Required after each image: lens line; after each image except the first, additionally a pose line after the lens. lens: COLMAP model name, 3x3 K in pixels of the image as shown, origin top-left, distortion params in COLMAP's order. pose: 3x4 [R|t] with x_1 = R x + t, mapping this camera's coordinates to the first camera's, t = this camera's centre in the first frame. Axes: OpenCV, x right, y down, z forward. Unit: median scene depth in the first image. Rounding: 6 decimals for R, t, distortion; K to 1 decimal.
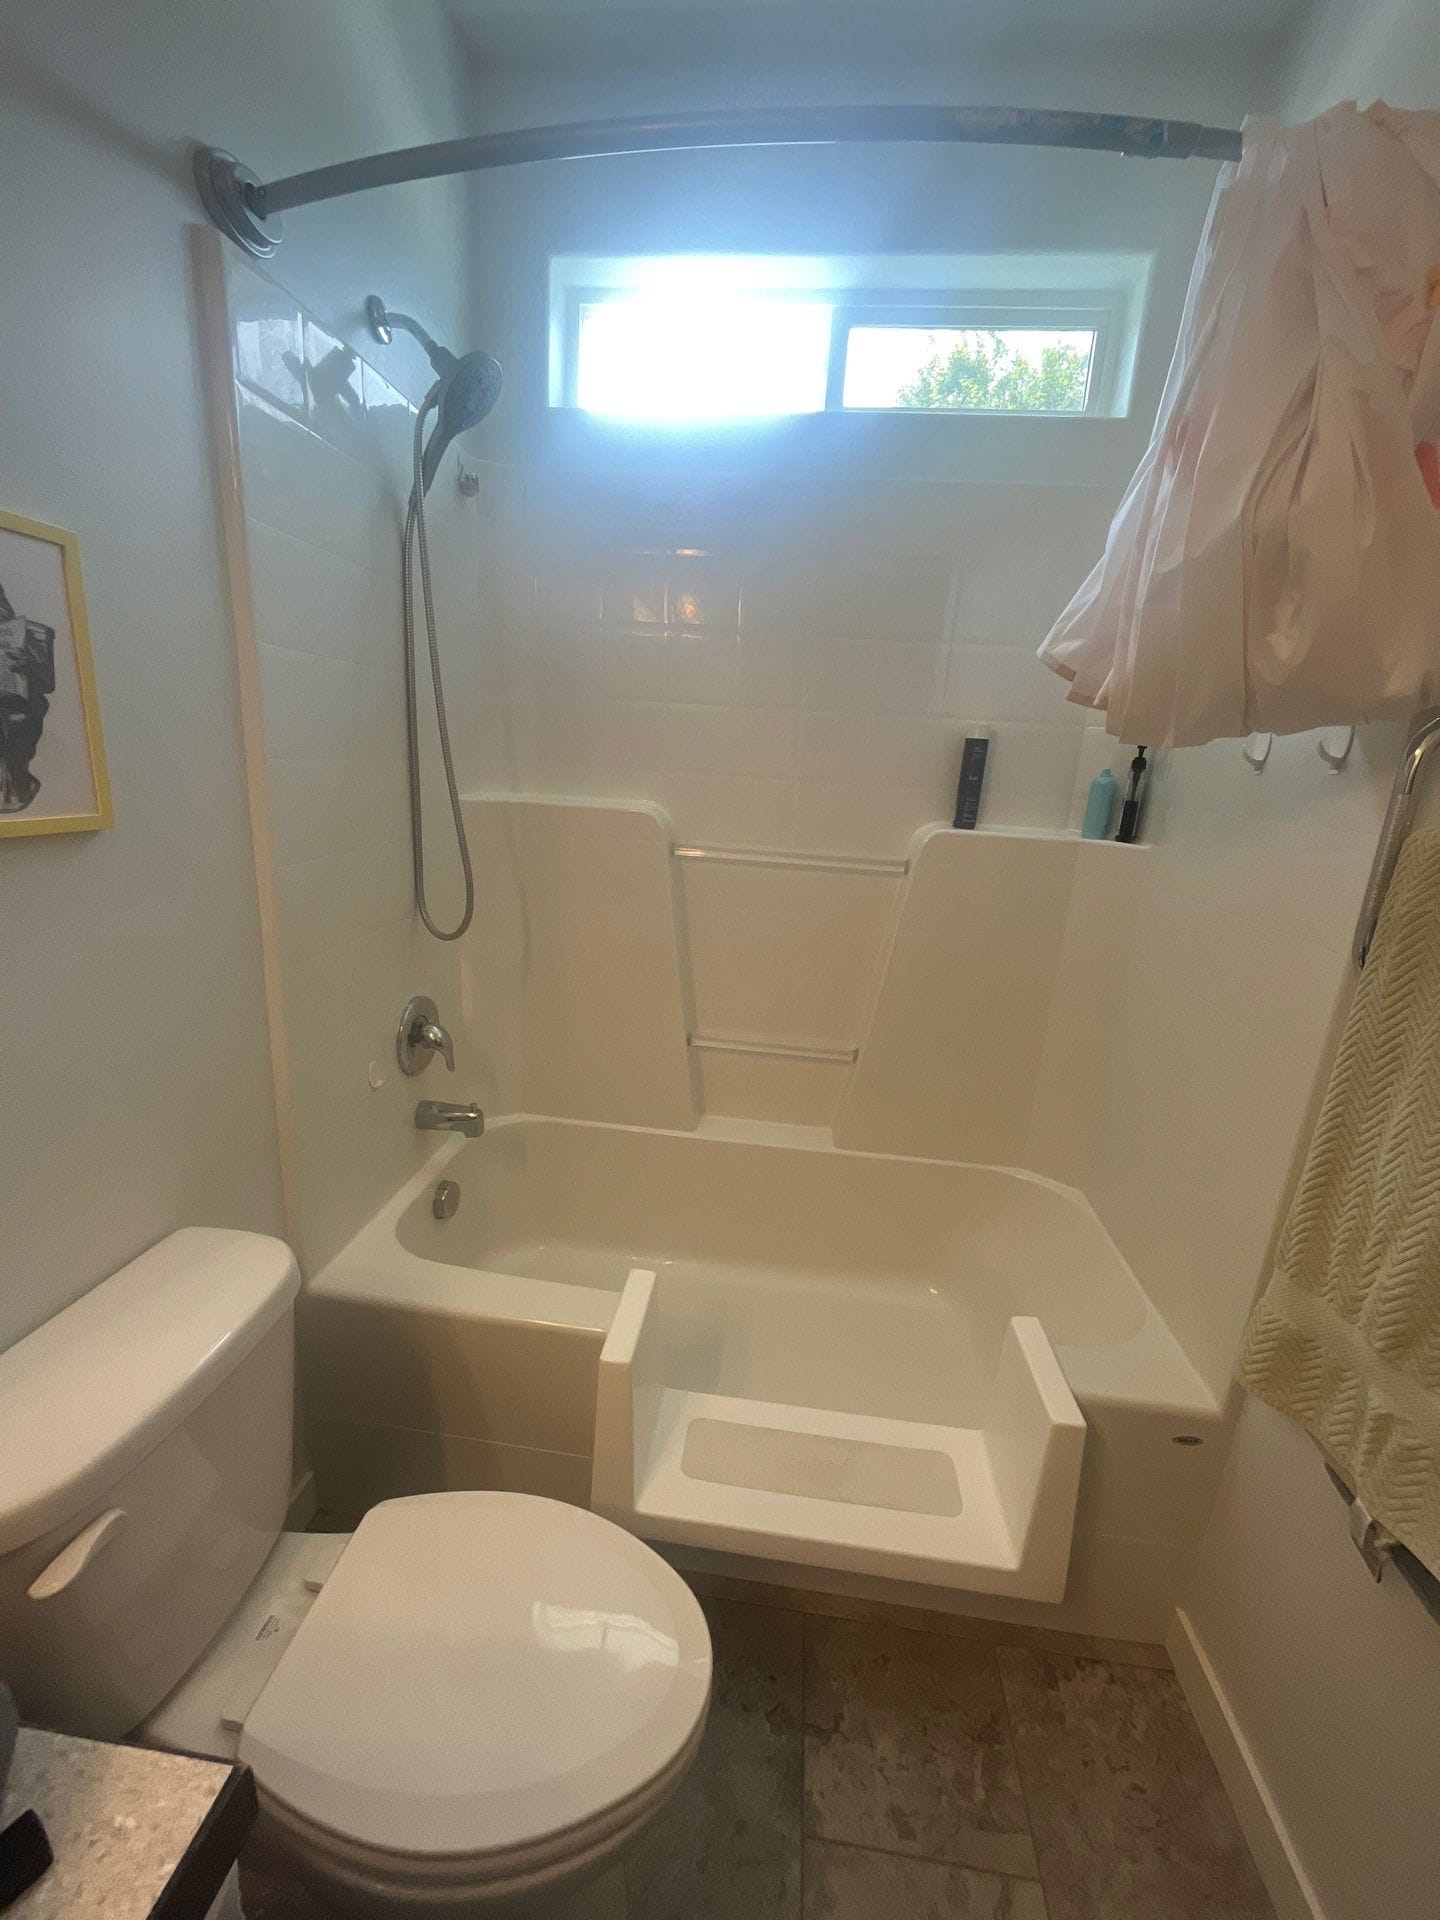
lens RADIAL K [[787.7, 0, 703.4], [0, 787.7, 964.9], [0, 0, 1]] dist [0.000636, 0.000074]
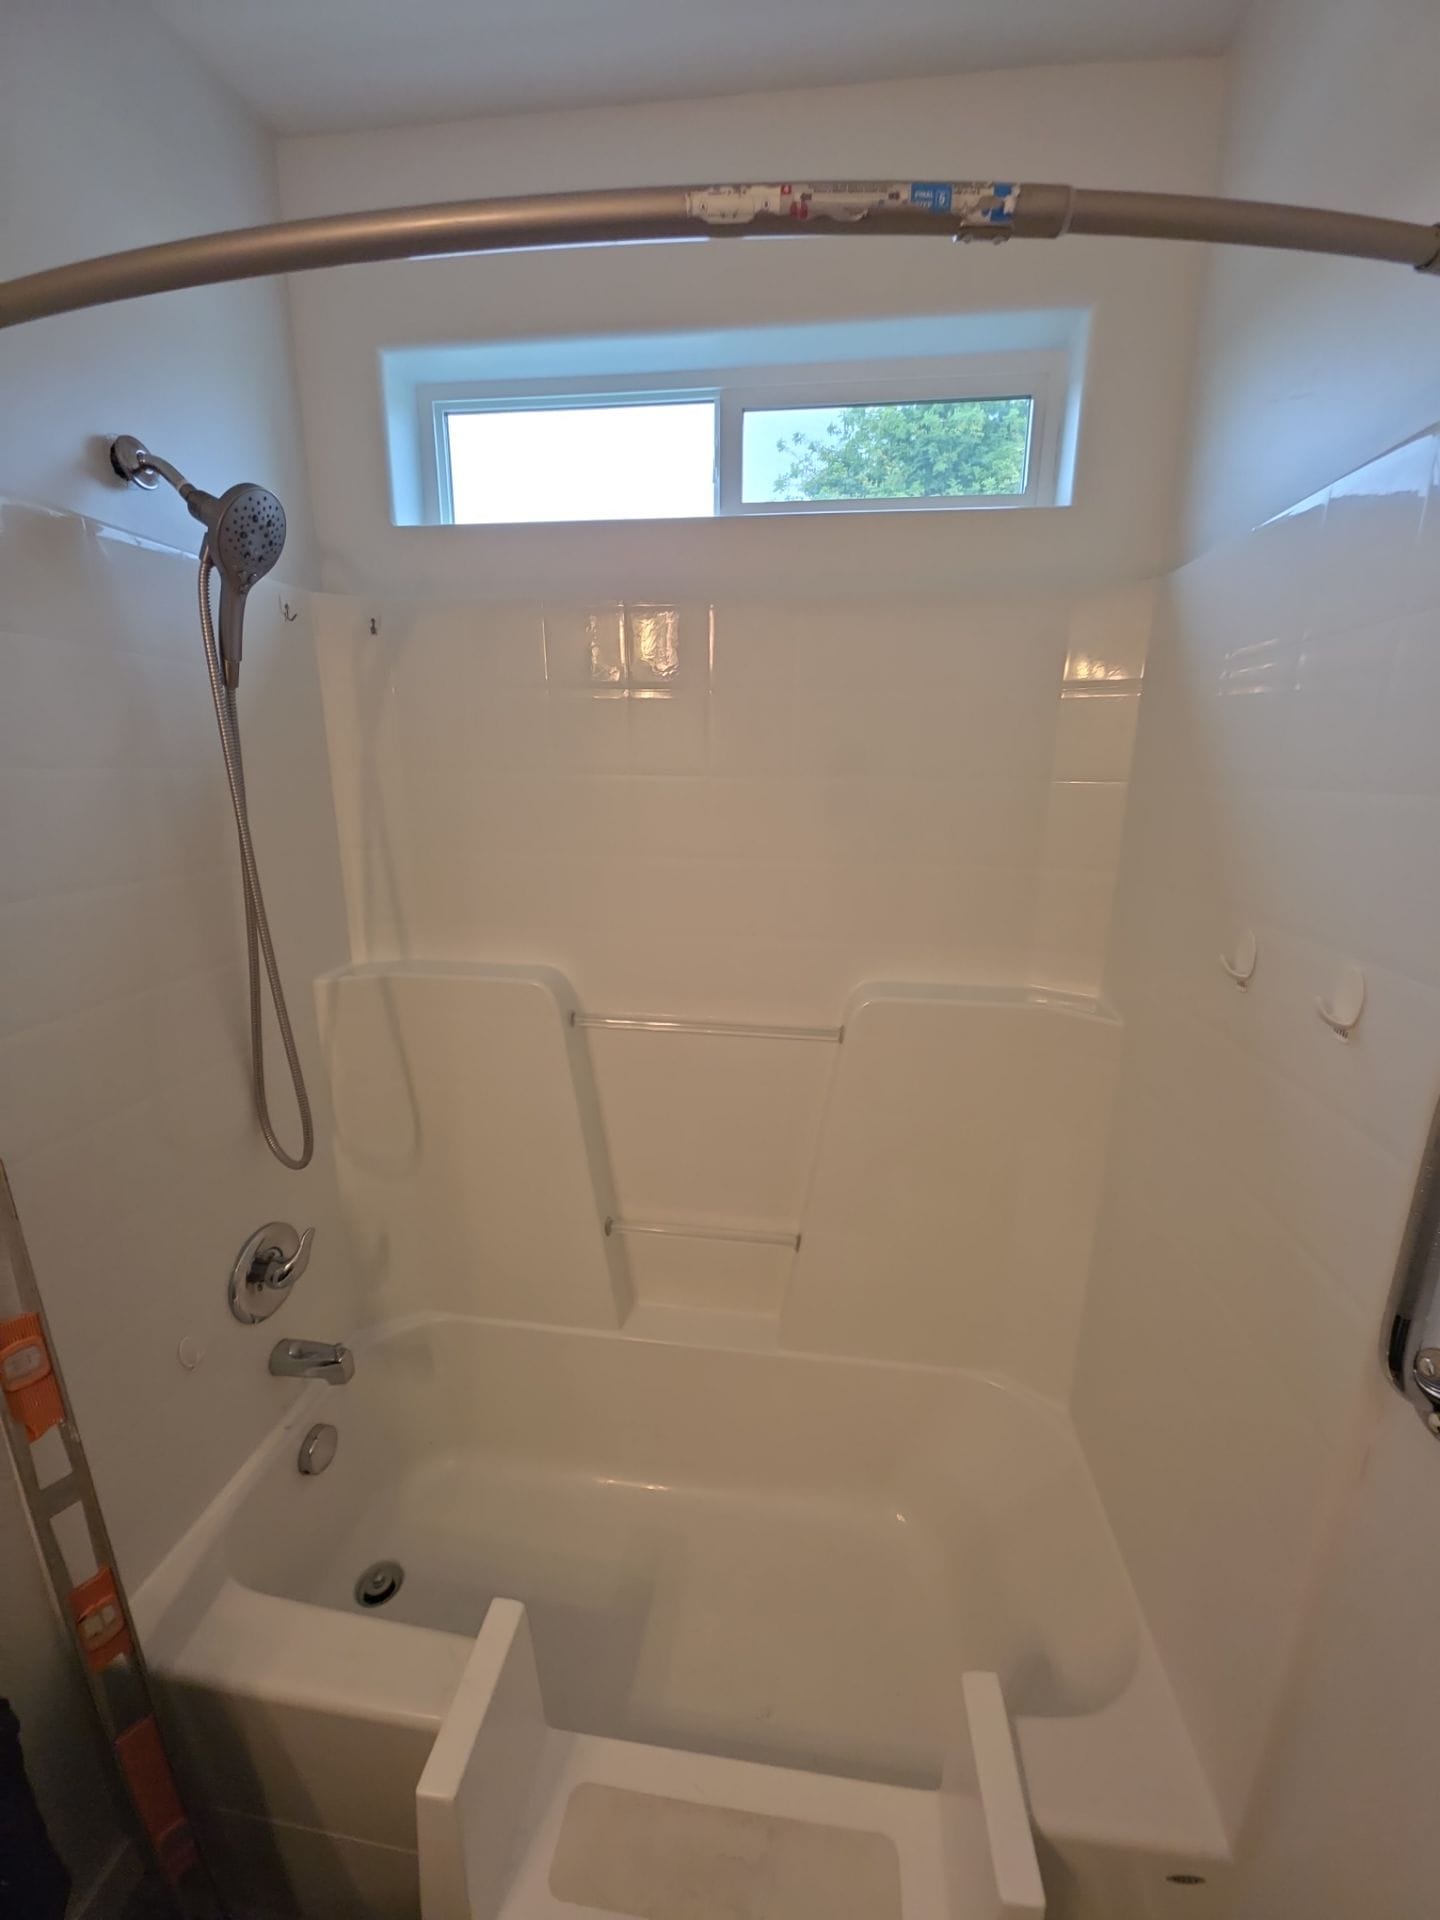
lens RADIAL K [[756.5, 0, 725.8], [0, 756.5, 954.1], [0, 0, 1]] dist [0.000210, -0.004660]
pose [[0.998732, -0.044031, -0.024387, 0.229542], [0.043635, 0.998911, -0.016533, -0.296793], [0.025089, 0.015448, 0.999566, 0.261016]]
